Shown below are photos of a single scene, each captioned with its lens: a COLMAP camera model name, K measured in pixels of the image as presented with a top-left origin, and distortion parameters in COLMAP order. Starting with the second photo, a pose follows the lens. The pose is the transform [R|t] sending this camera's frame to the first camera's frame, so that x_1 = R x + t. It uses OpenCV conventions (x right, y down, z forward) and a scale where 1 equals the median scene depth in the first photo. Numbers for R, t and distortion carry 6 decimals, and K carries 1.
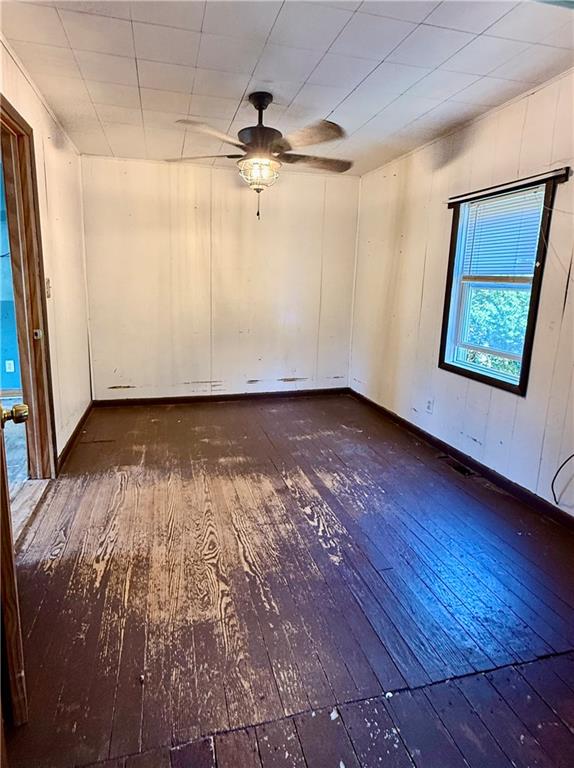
lens RADIAL K [[461.6, 0, 285.0], [0, 461.6, 363.7], [0, 0, 1]] dist [0.000701, 0.001318]
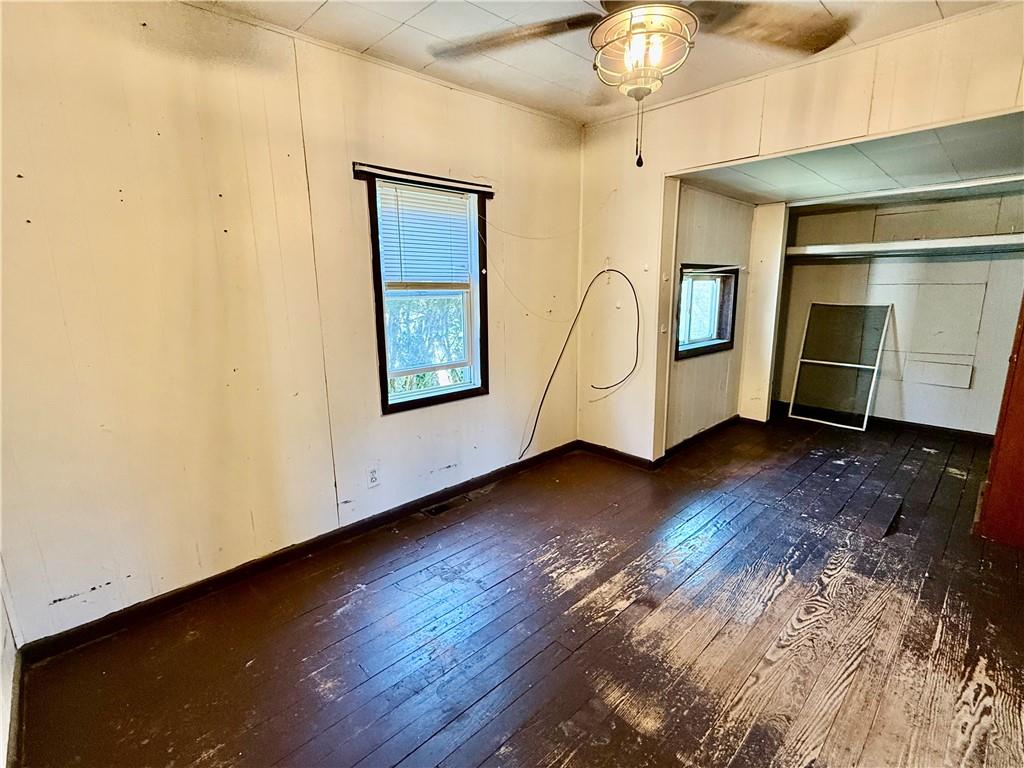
lens RADIAL K [[468.9, 0, 512.0], [0, 468.9, 384.0], [0, 0, 1]] dist [0.000442, 0.000284]
pose [[-0.481393, -0.201636, 0.852997, -0.459580], [0.155436, 0.938117, 0.309478, -0.290944], [-0.862612, 0.281567, -0.420262, 1.448470]]
